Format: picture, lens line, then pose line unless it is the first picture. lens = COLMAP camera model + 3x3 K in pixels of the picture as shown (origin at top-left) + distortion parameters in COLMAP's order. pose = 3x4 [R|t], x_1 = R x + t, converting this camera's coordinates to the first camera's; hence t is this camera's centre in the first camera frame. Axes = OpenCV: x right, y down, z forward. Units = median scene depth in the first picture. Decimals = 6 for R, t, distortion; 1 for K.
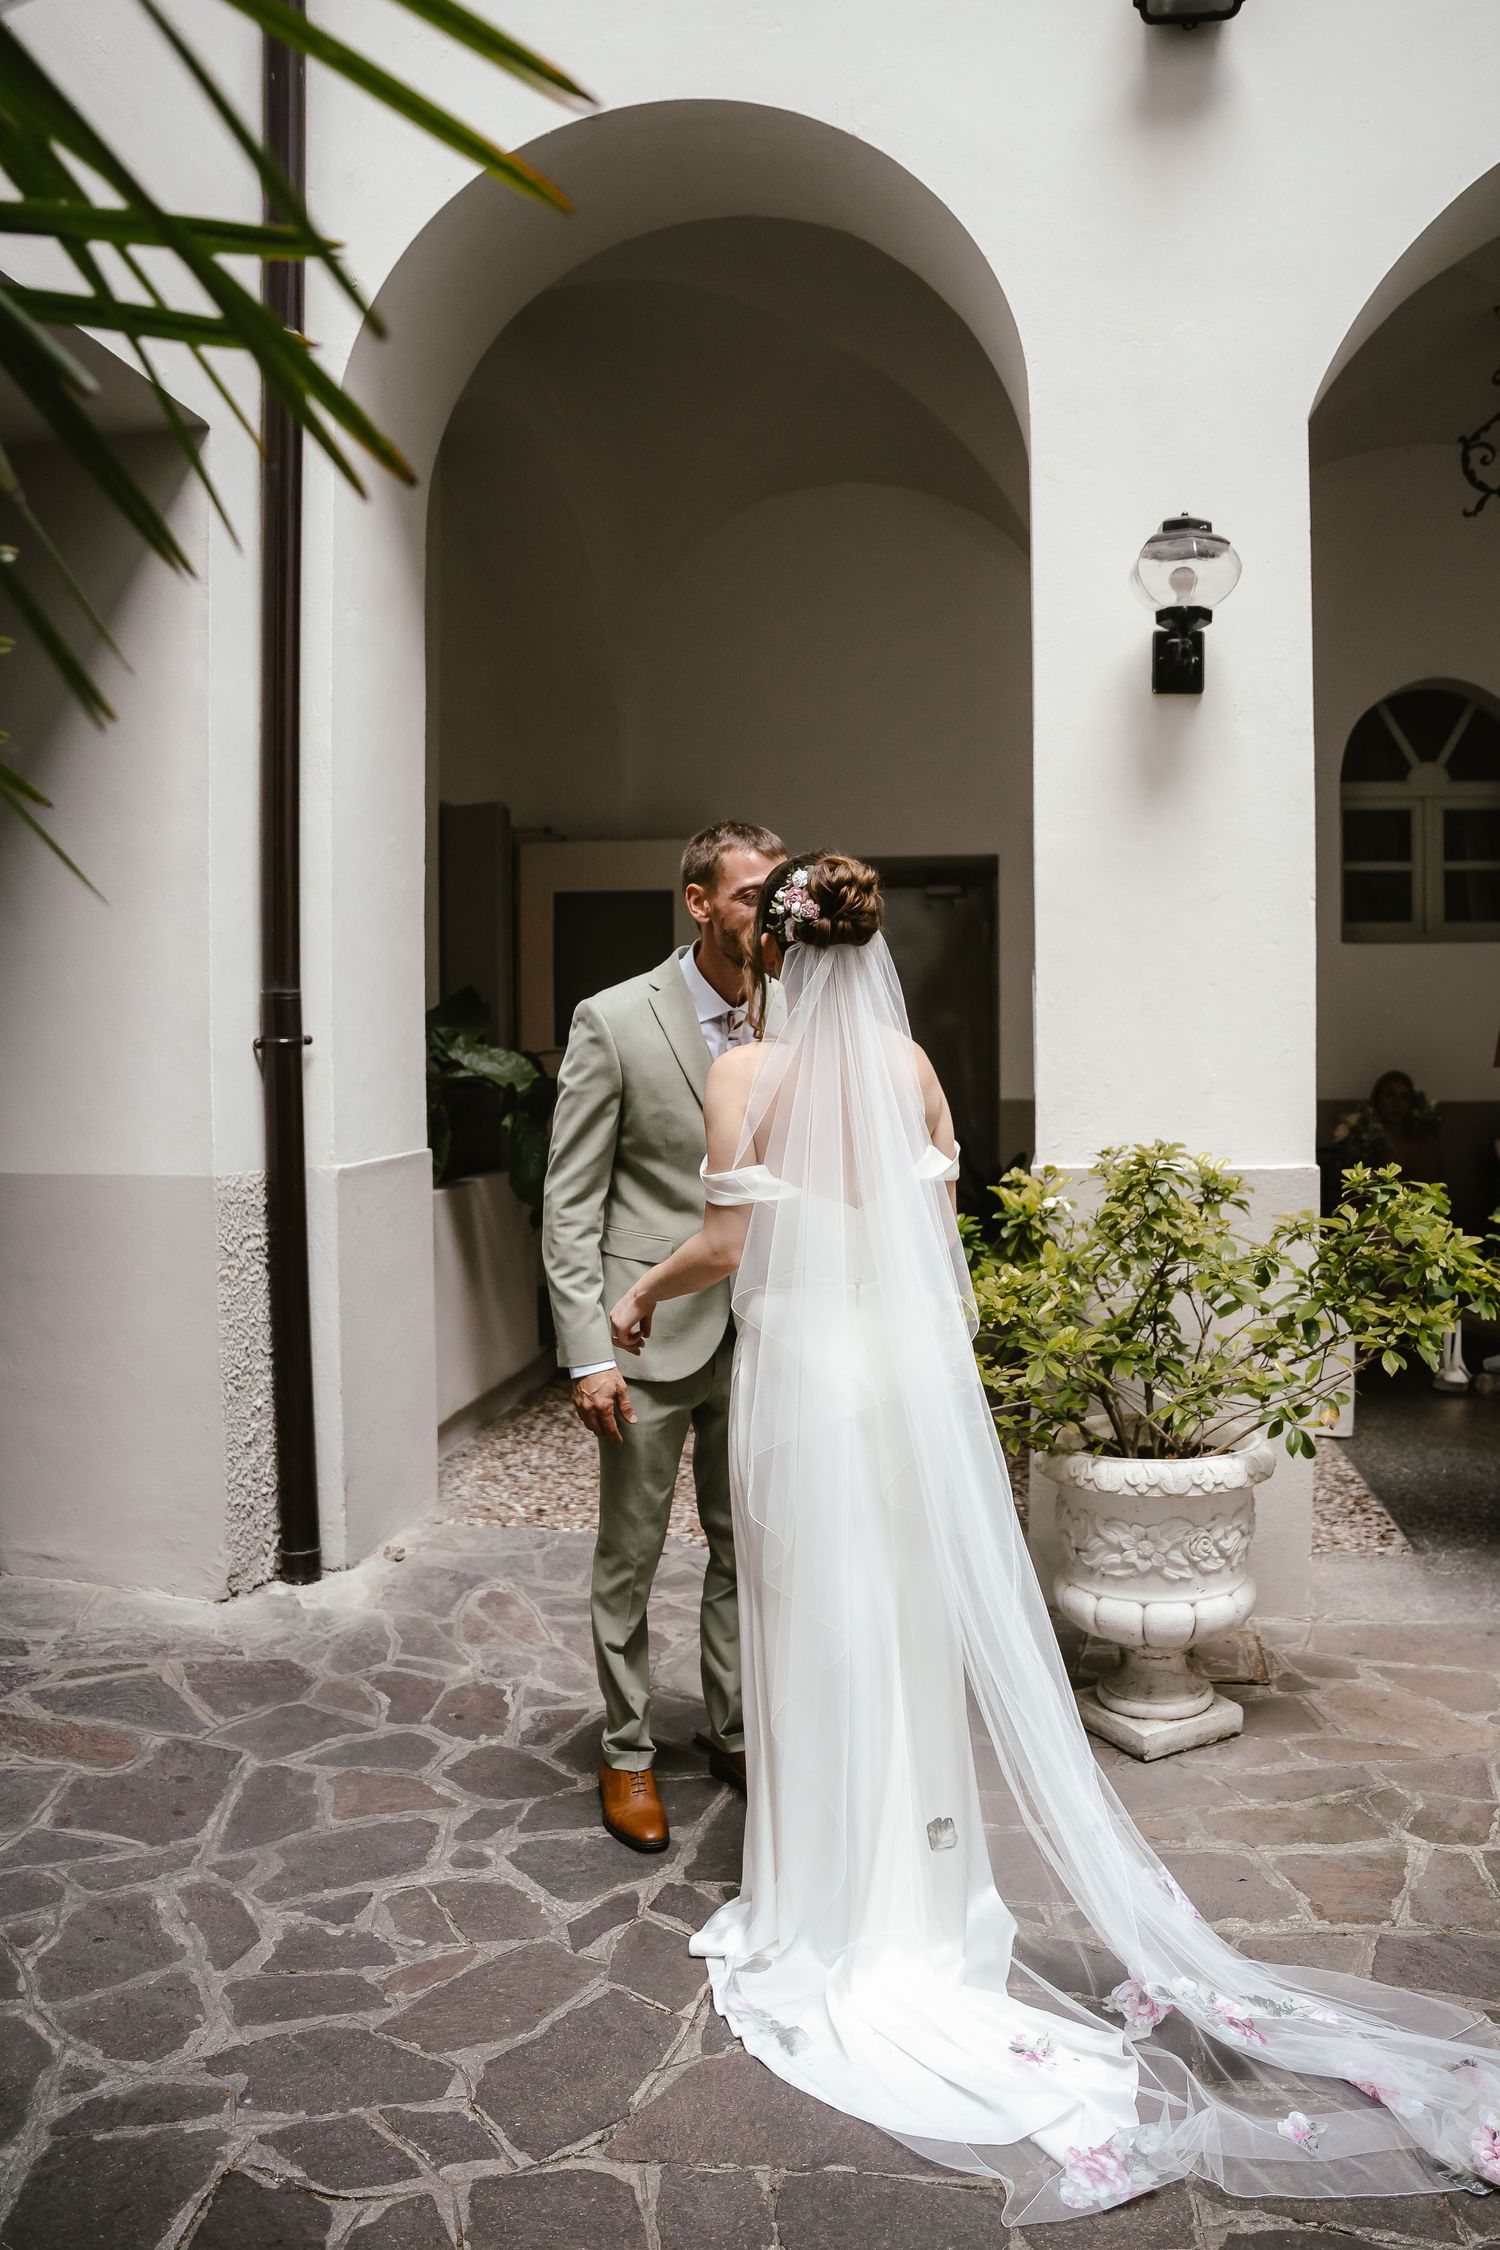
lens RADIAL K [[1703.9, 0, 816.6], [0, 1703.9, 1086.1], [0, 0, 1]] dist [-0.174296, 0.132158]
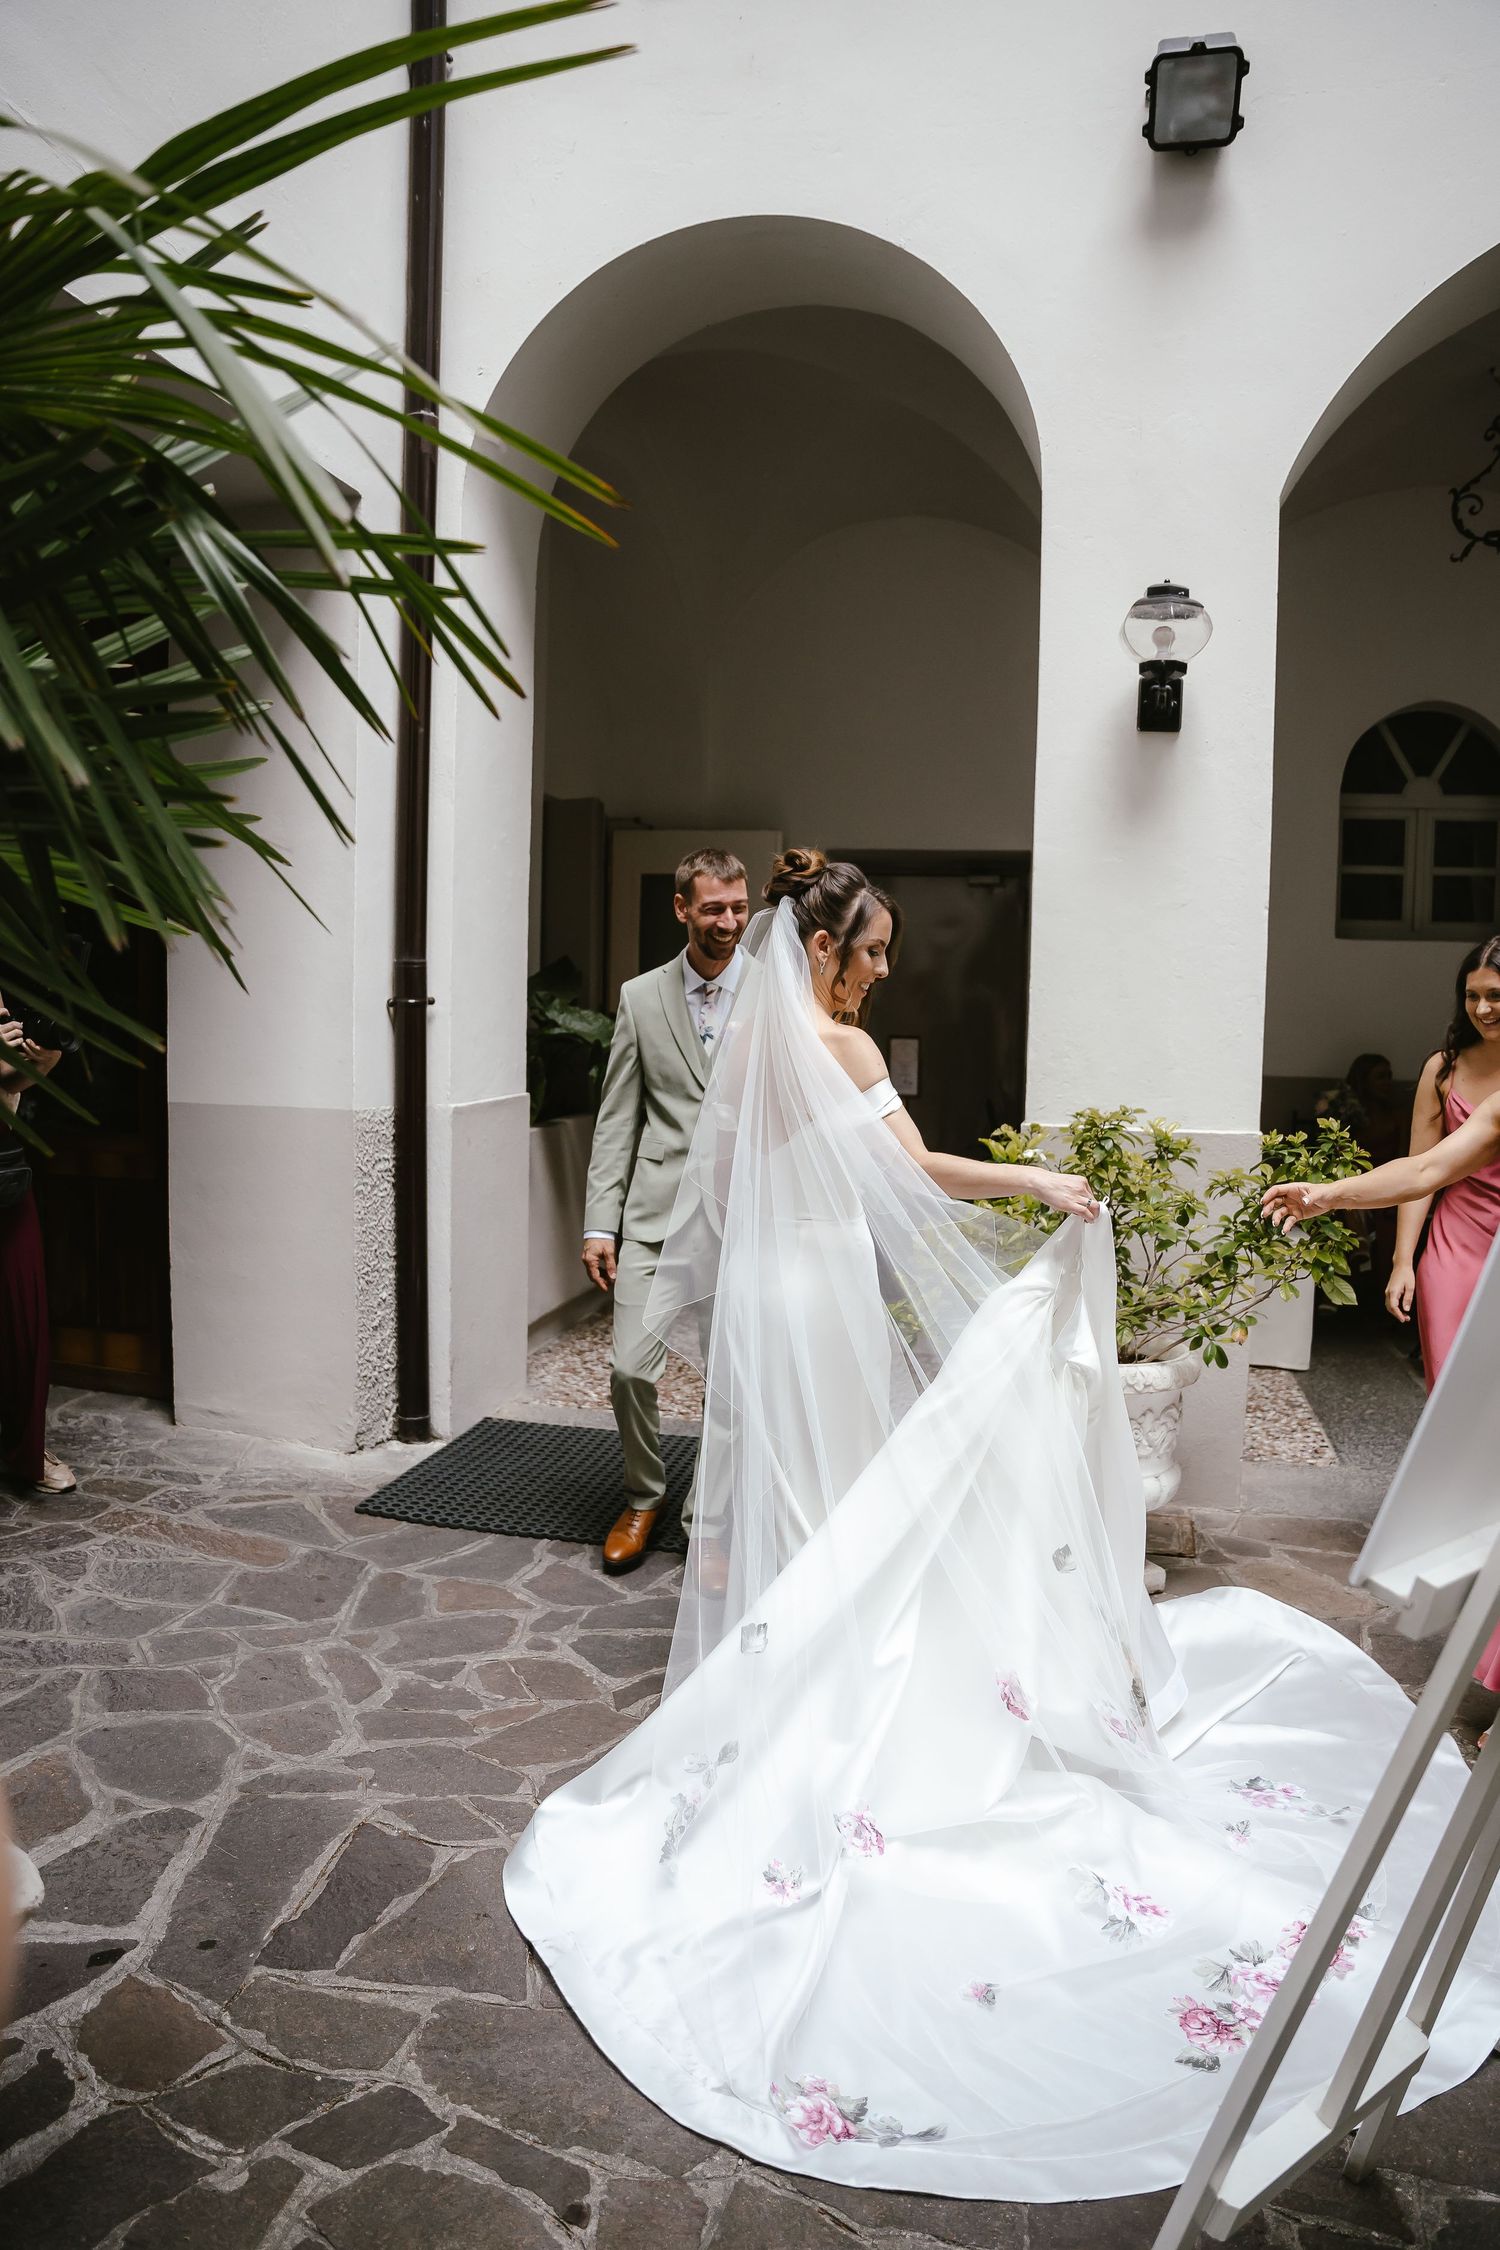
lens RADIAL K [[1603.3, 0, 750.0], [0, 1603.3, 1125.0], [0, 0, 1]] dist [-0.182822, 0.146563]
pose [[0.995595, 0.035058, -0.086953, 0.036508], [-0.030661, 0.998207, 0.051402, -0.004625], [0.088599, -0.048510, 0.994885, -0.155771]]
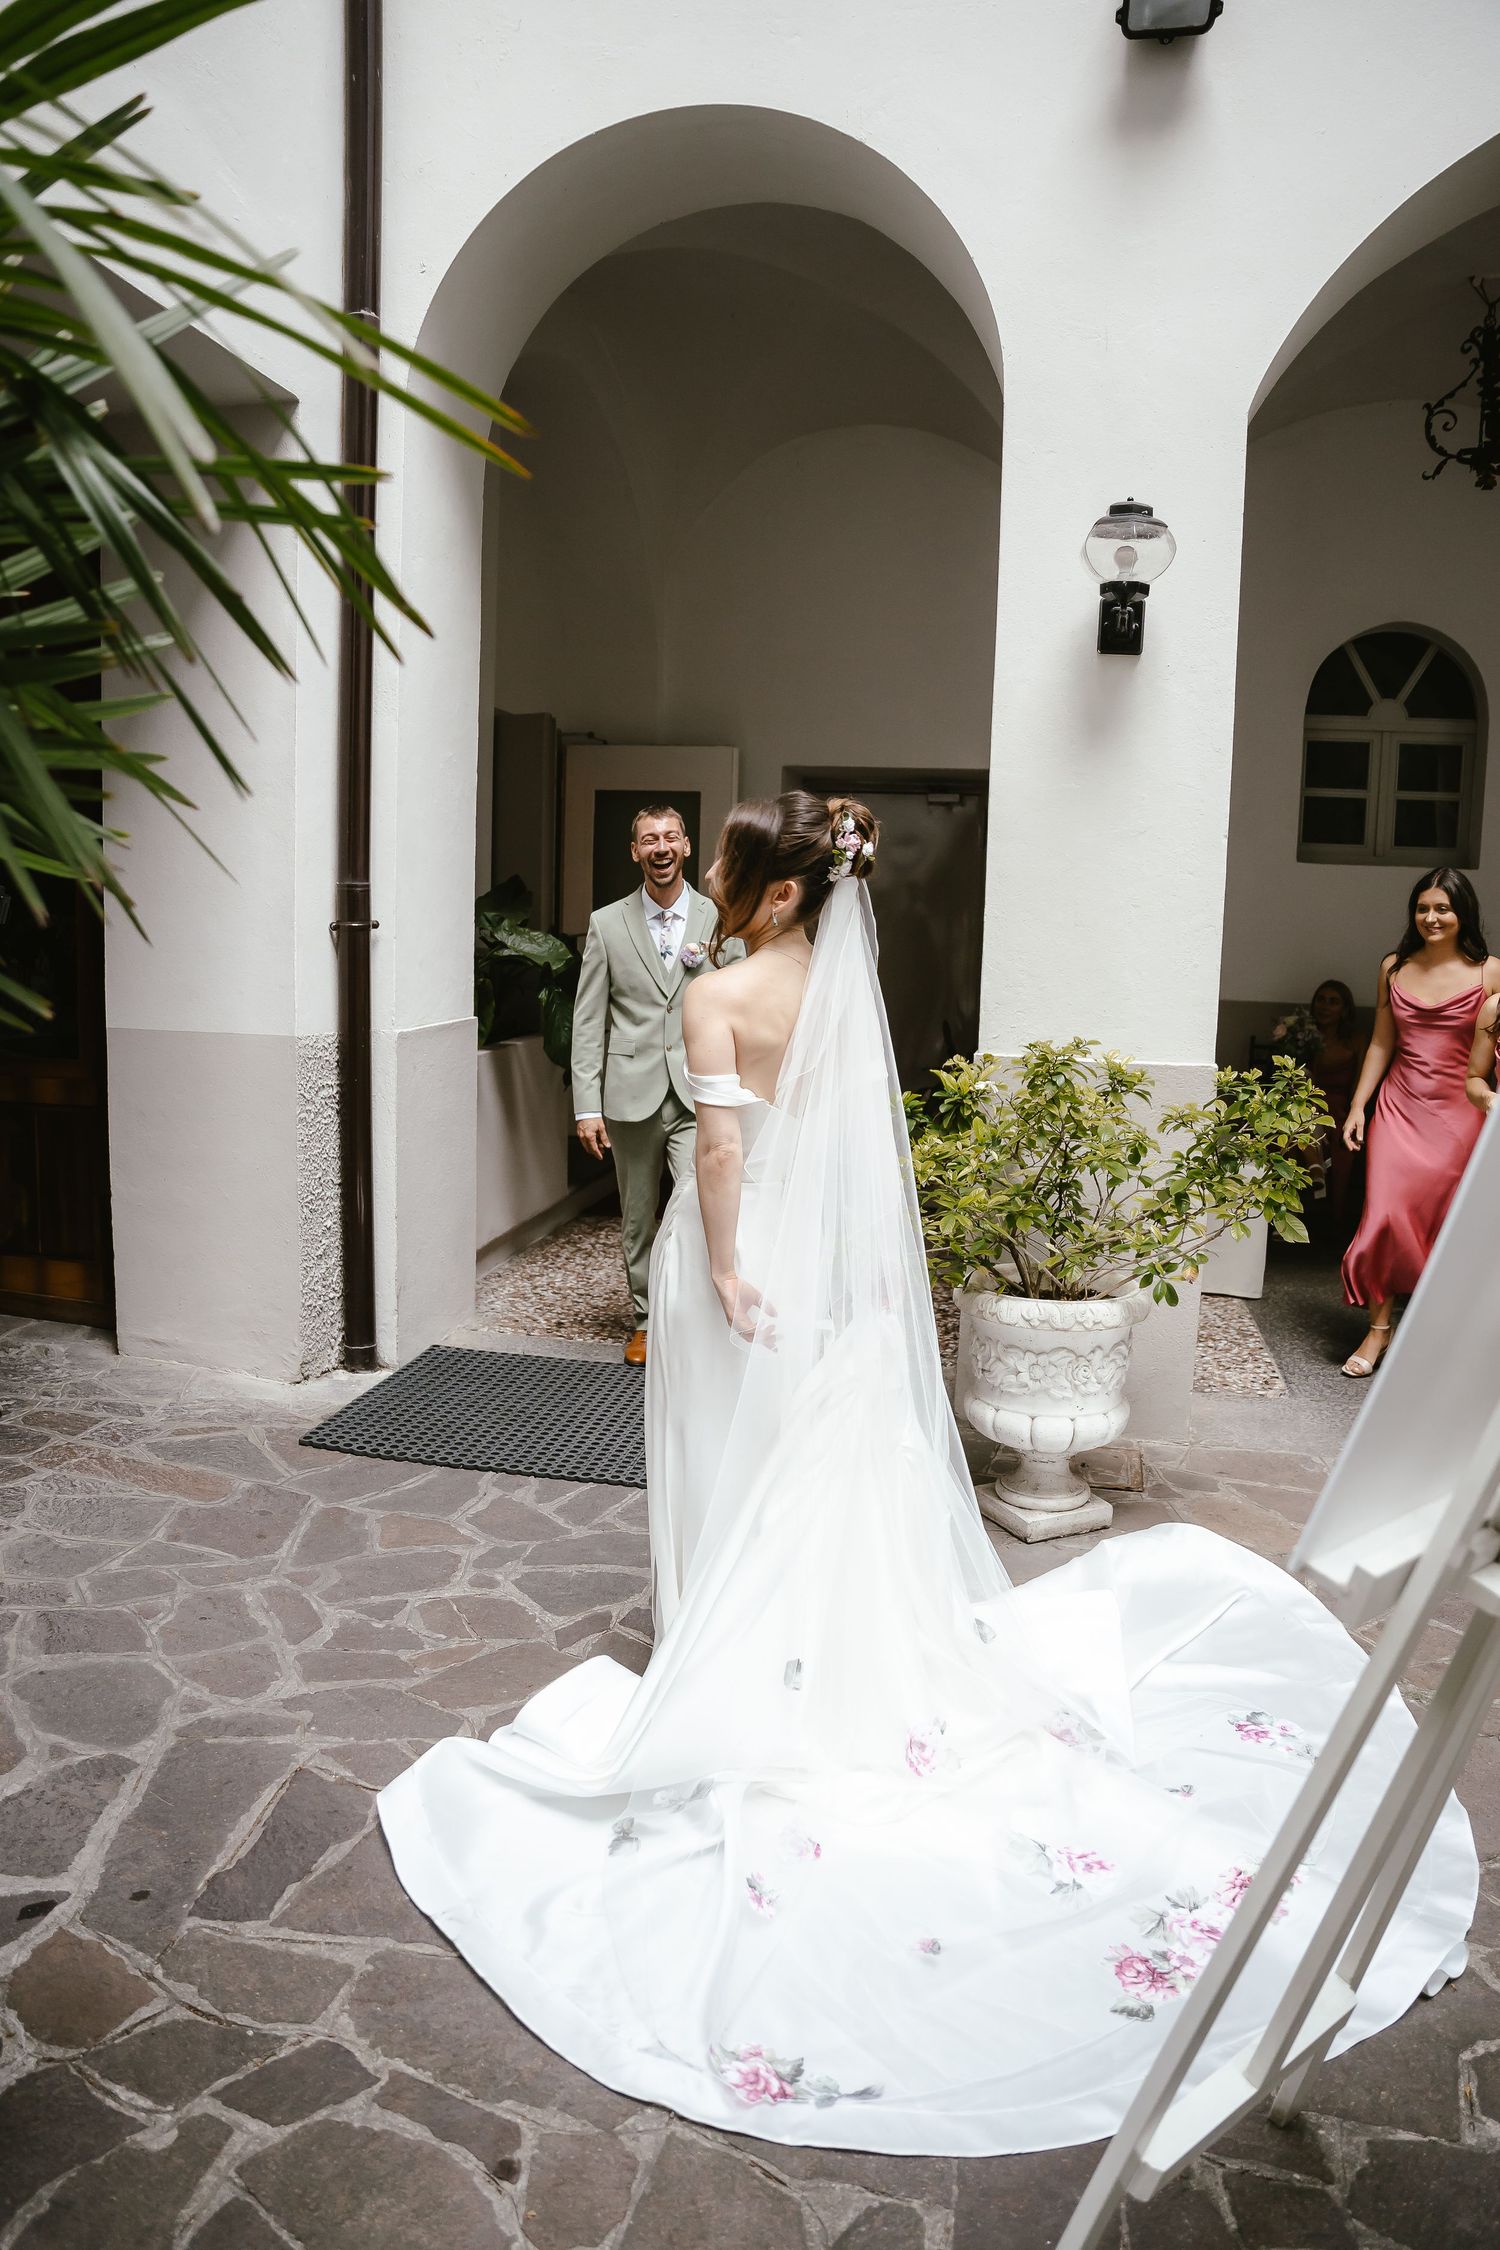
lens RADIAL K [[1603.3, 0, 750.0], [0, 1603.3, 1125.0], [0, 0, 1]] dist [-0.182822, 0.146563]
pose [[0.997162, 0.043777, -0.061251, 0.044645], [-0.037059, 0.993587, 0.106821, -0.018117], [0.065534, -0.104248, 0.992390, -0.135416]]
